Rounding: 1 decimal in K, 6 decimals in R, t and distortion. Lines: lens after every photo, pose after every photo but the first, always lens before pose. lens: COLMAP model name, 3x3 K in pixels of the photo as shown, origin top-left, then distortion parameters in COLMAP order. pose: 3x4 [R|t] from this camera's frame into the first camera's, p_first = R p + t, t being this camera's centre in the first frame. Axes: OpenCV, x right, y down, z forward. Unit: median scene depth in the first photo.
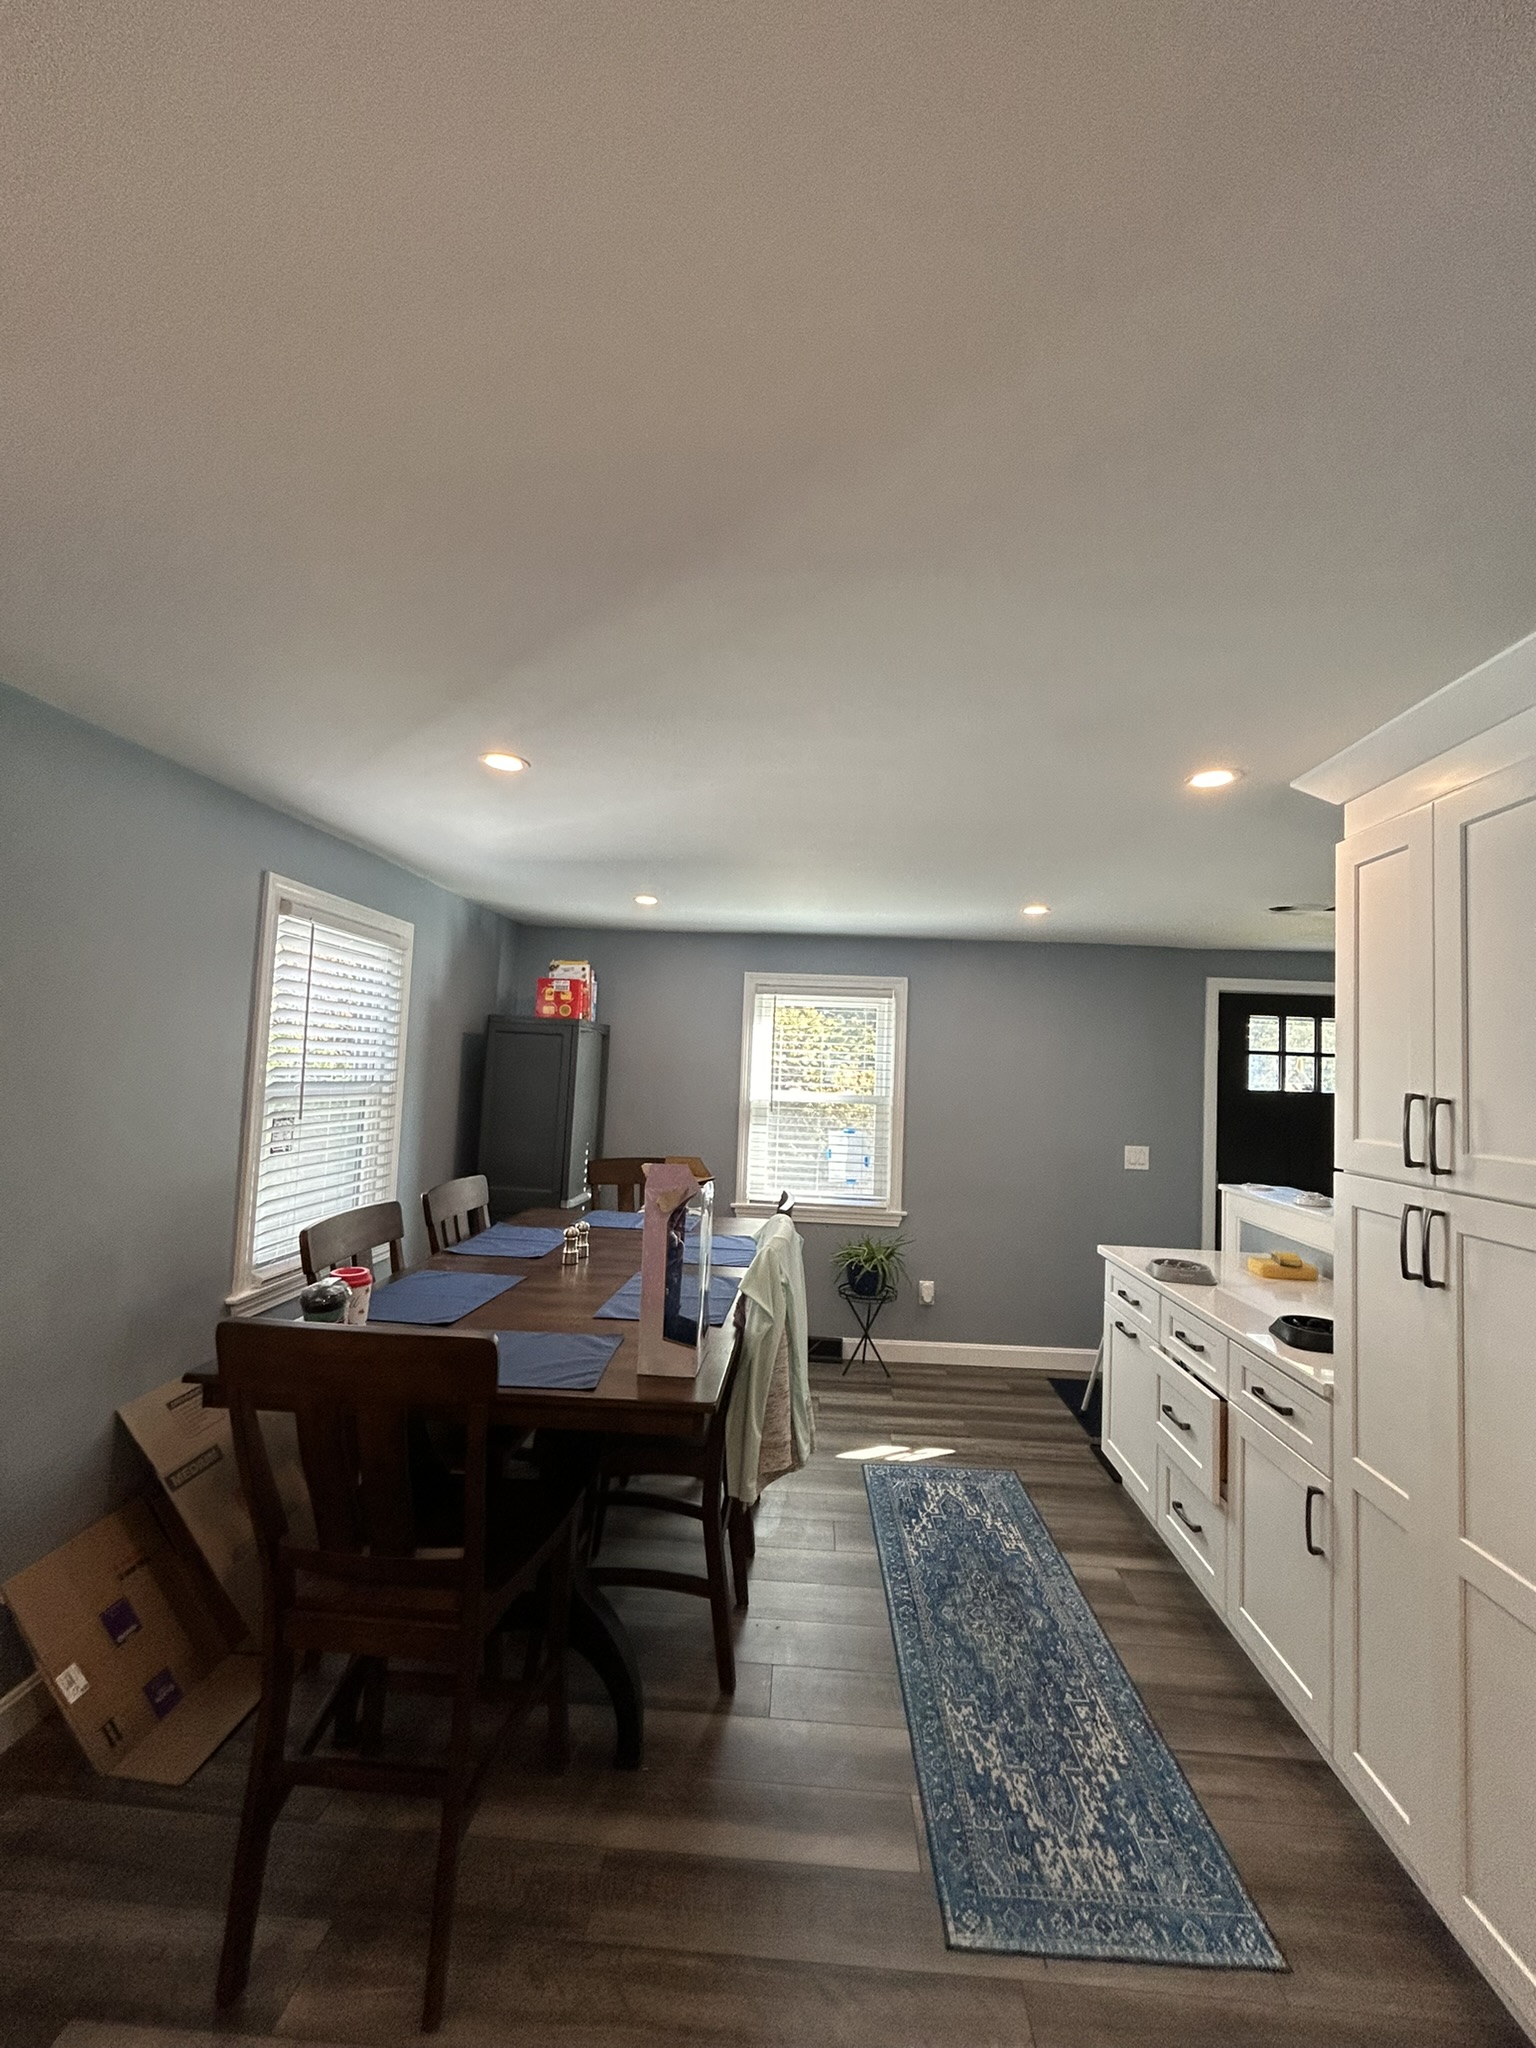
lens RADIAL K [[825.7, 0, 775.4], [0, 825.7, 1023.0], [0, 0, 1]] dist [0.001074, 0.000123]
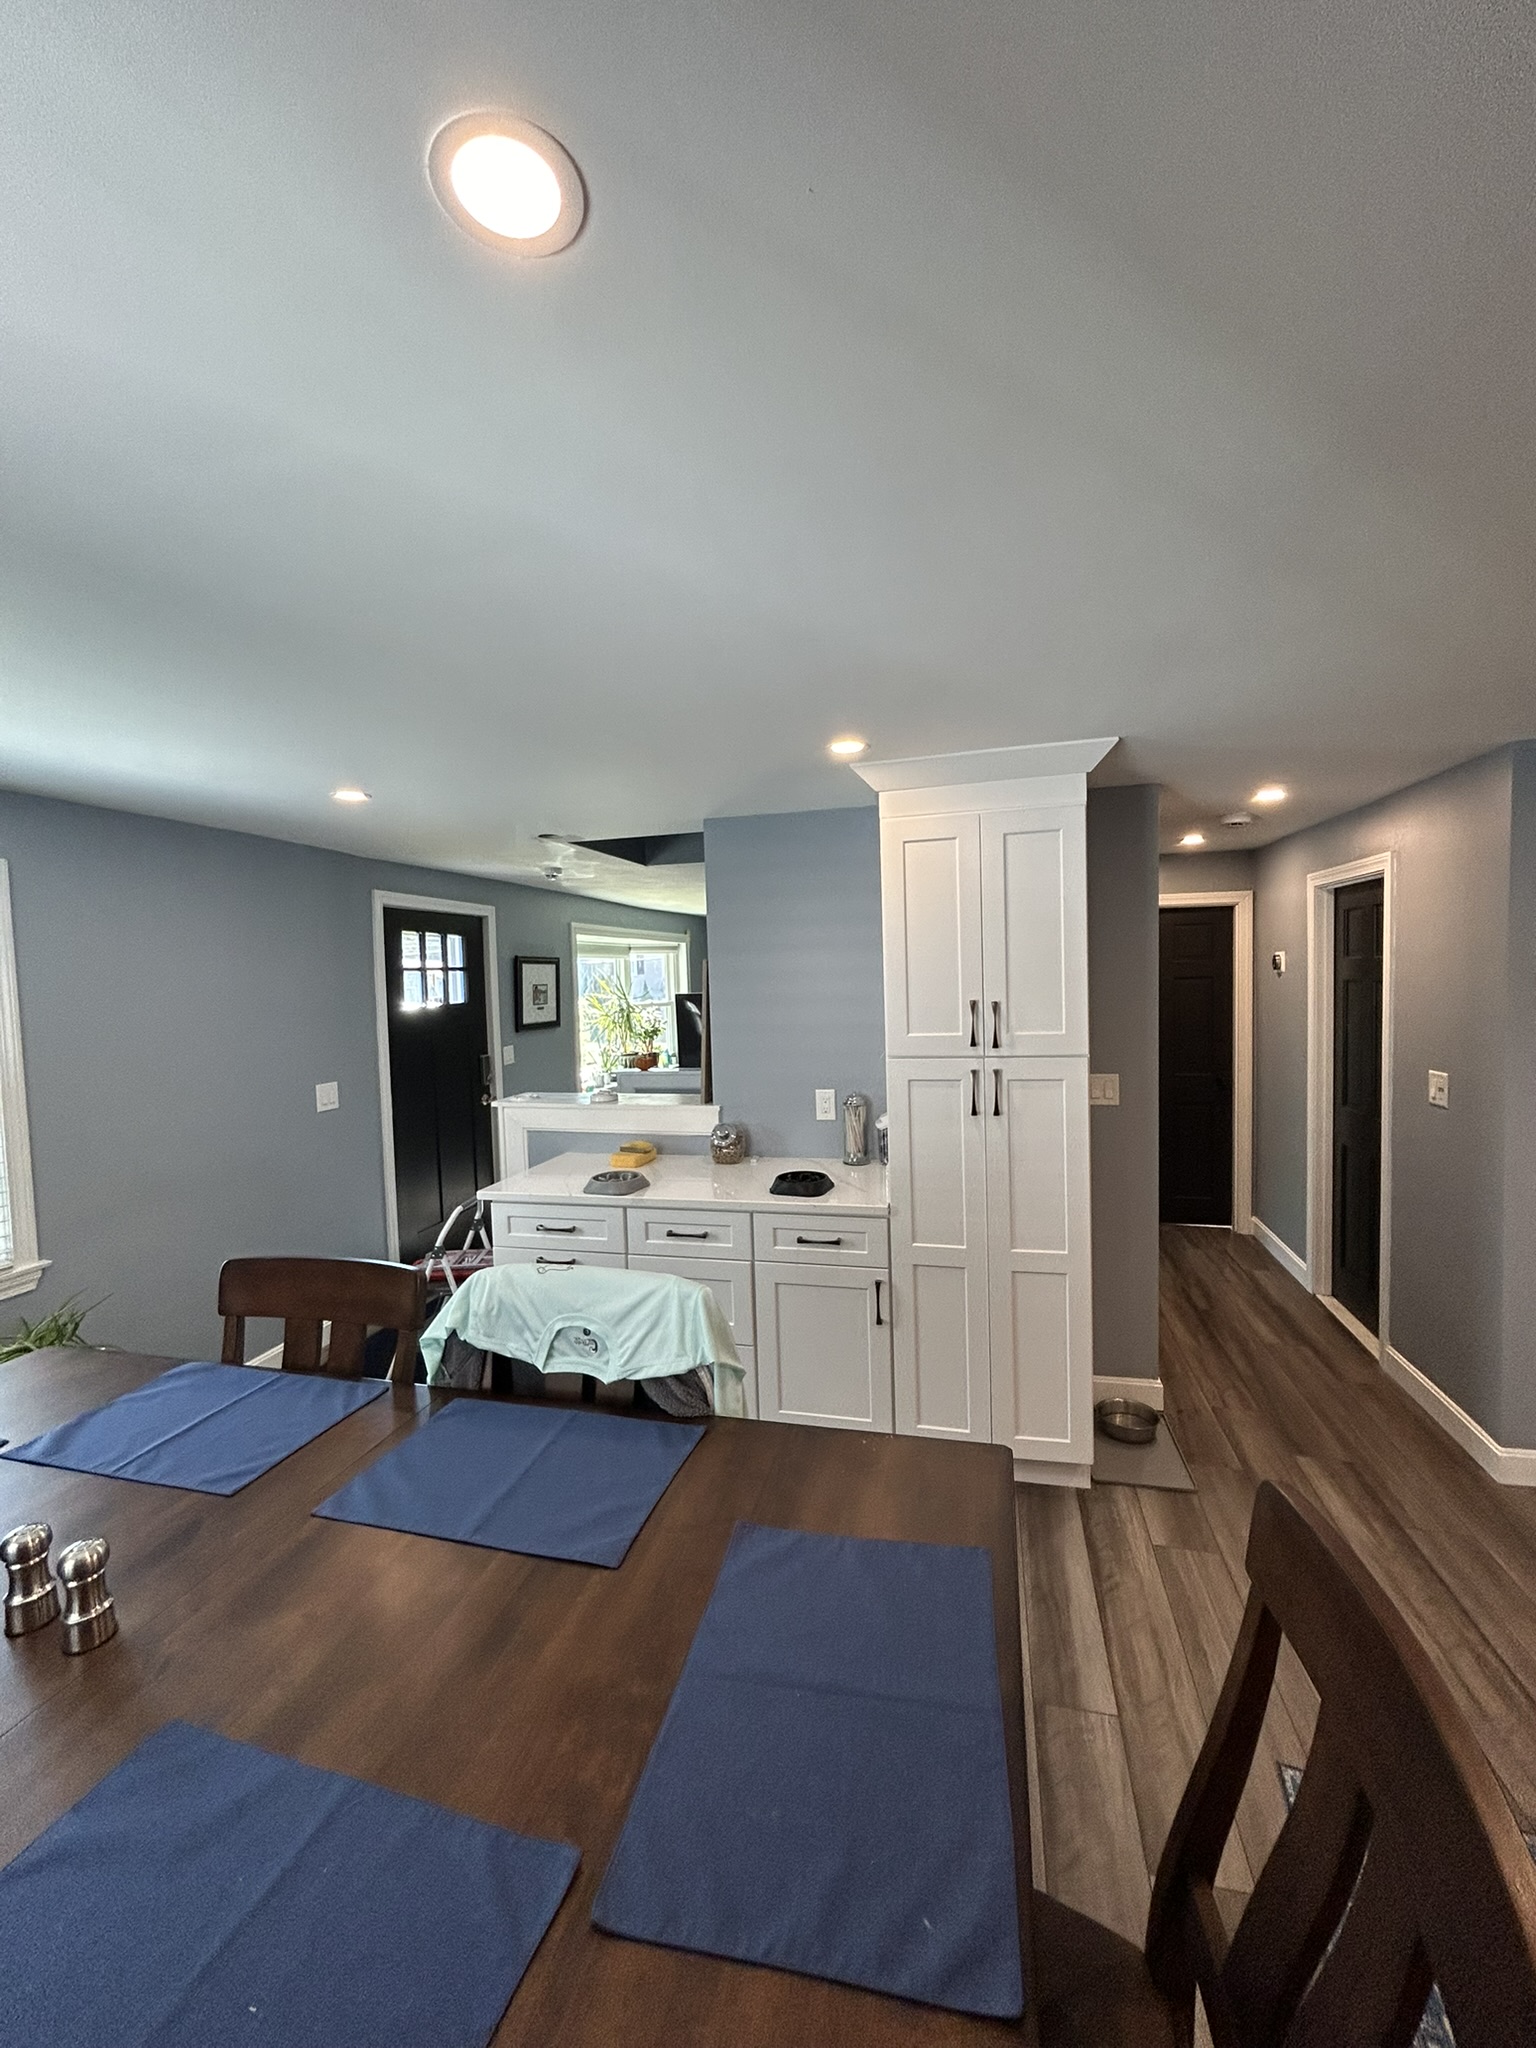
lens RADIAL K [[825.7, 0, 775.4], [0, 825.7, 1023.0], [0, 0, 1]] dist [0.001074, 0.000123]
pose [[0.195962, -0.101787, 0.975314, -0.301938], [-0.015142, 0.994166, 0.106797, -0.012327], [-0.980495, -0.035697, 0.193277, 0.377196]]
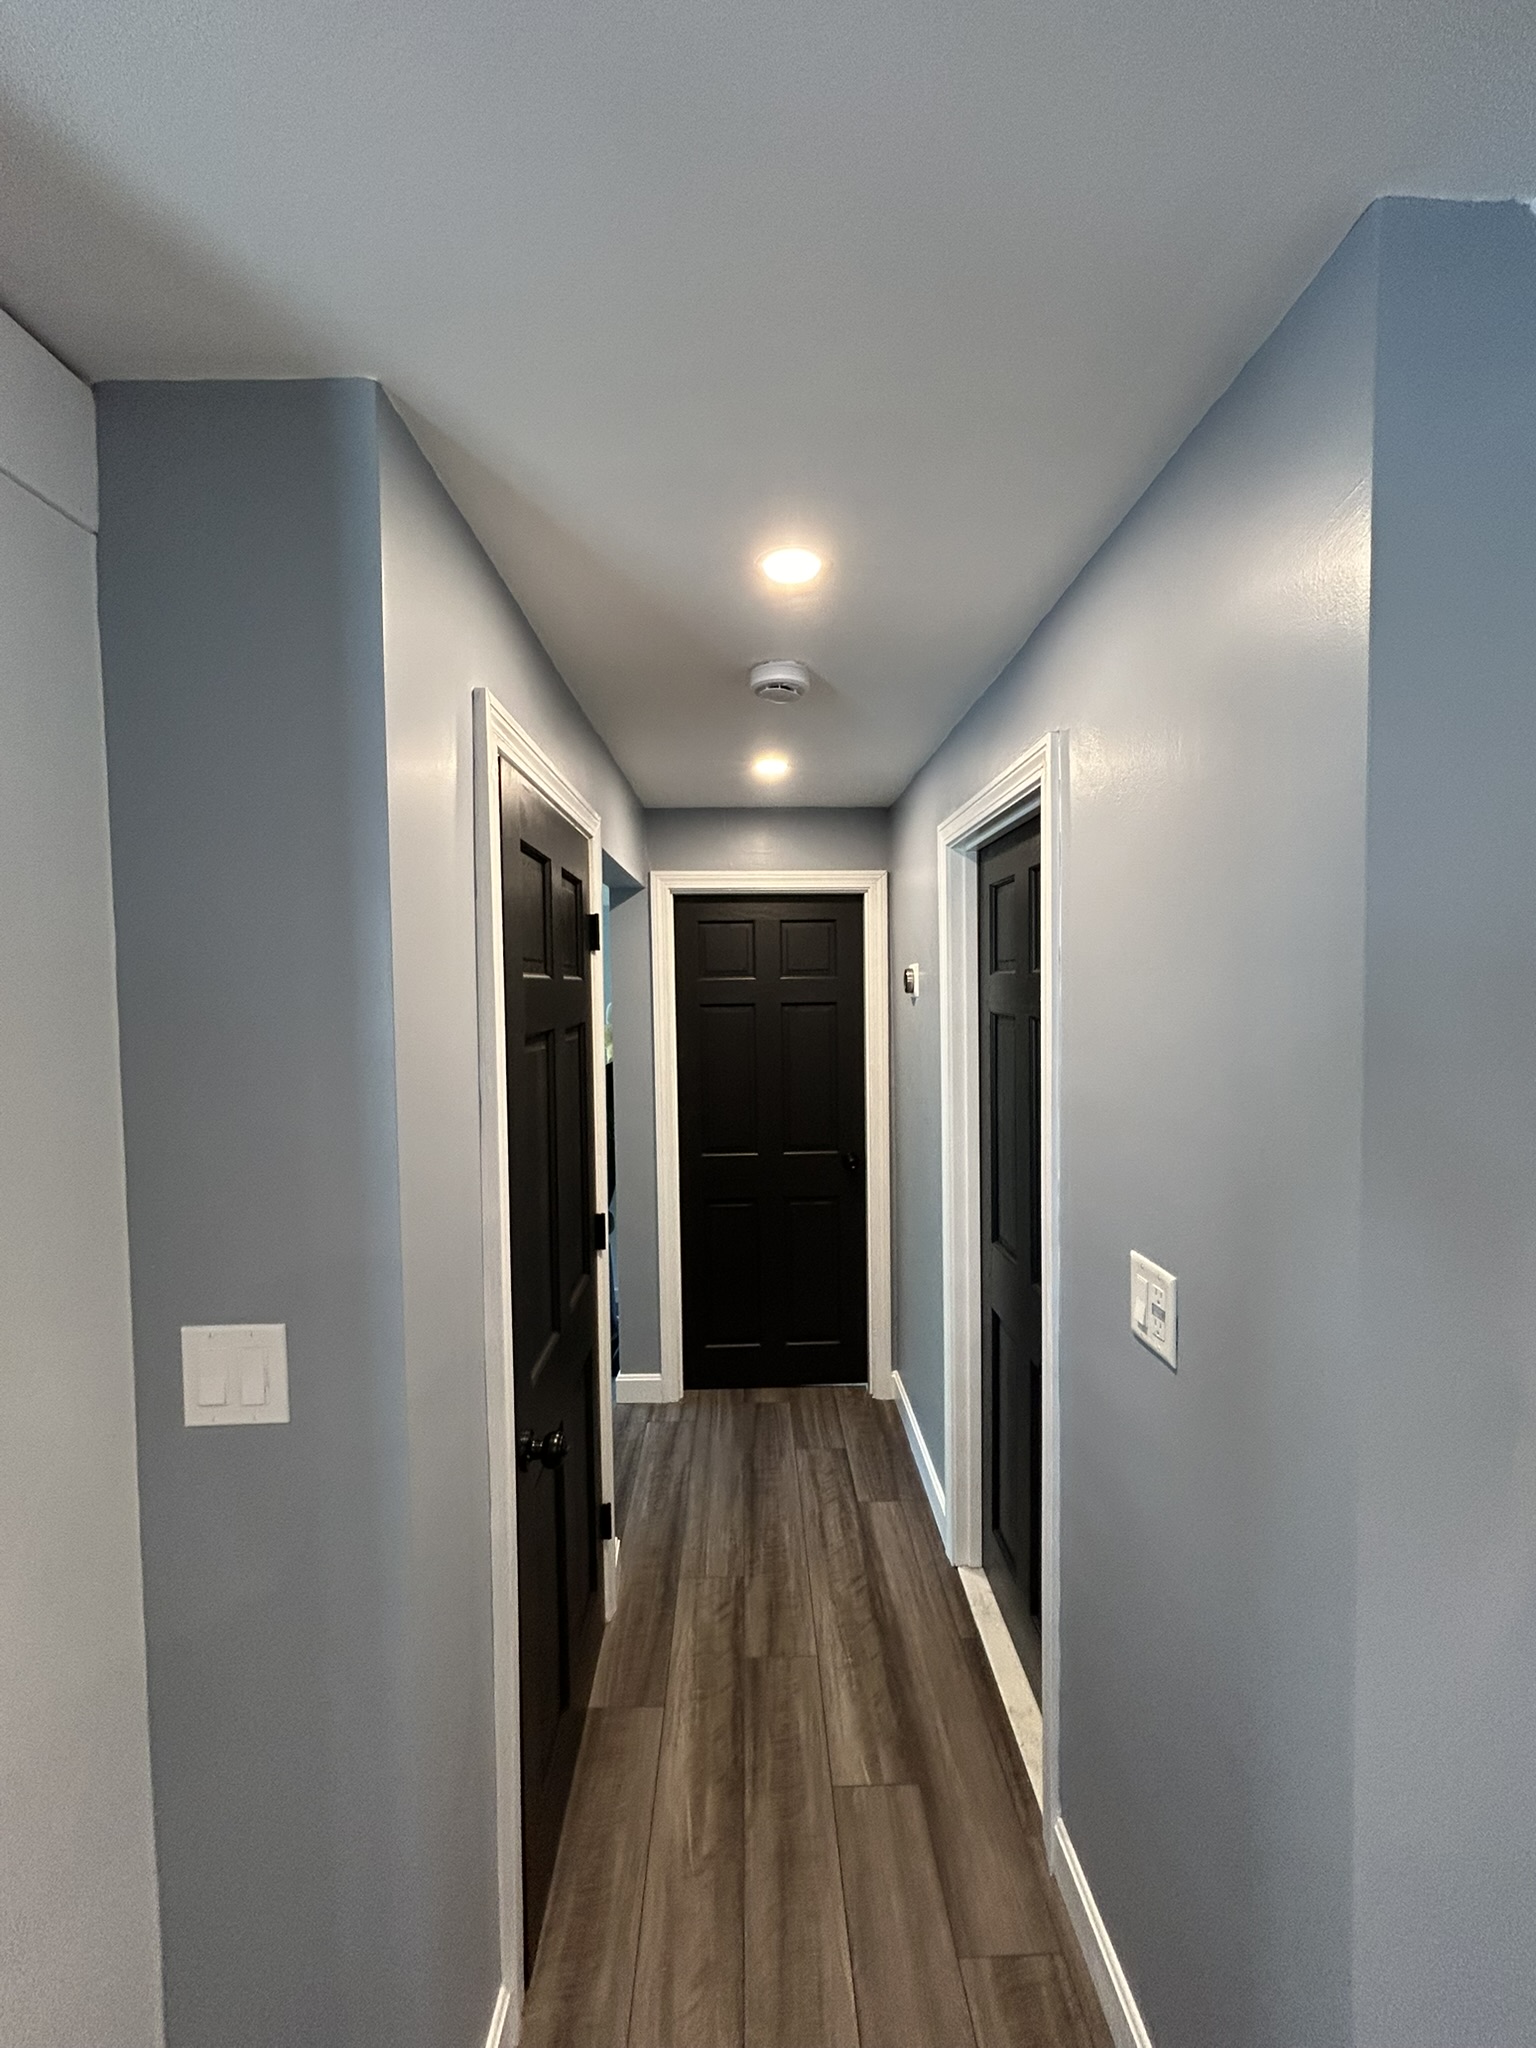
lens RADIAL K [[825.7, 0, 775.4], [0, 825.7, 1023.0], [0, 0, 1]] dist [0.001074, 0.000123]
pose [[-0.083572, -0.081365, 0.993174, 0.196254], [-0.041272, 0.996088, 0.078131, -0.000287], [-0.995647, -0.034461, -0.086603, 0.128509]]
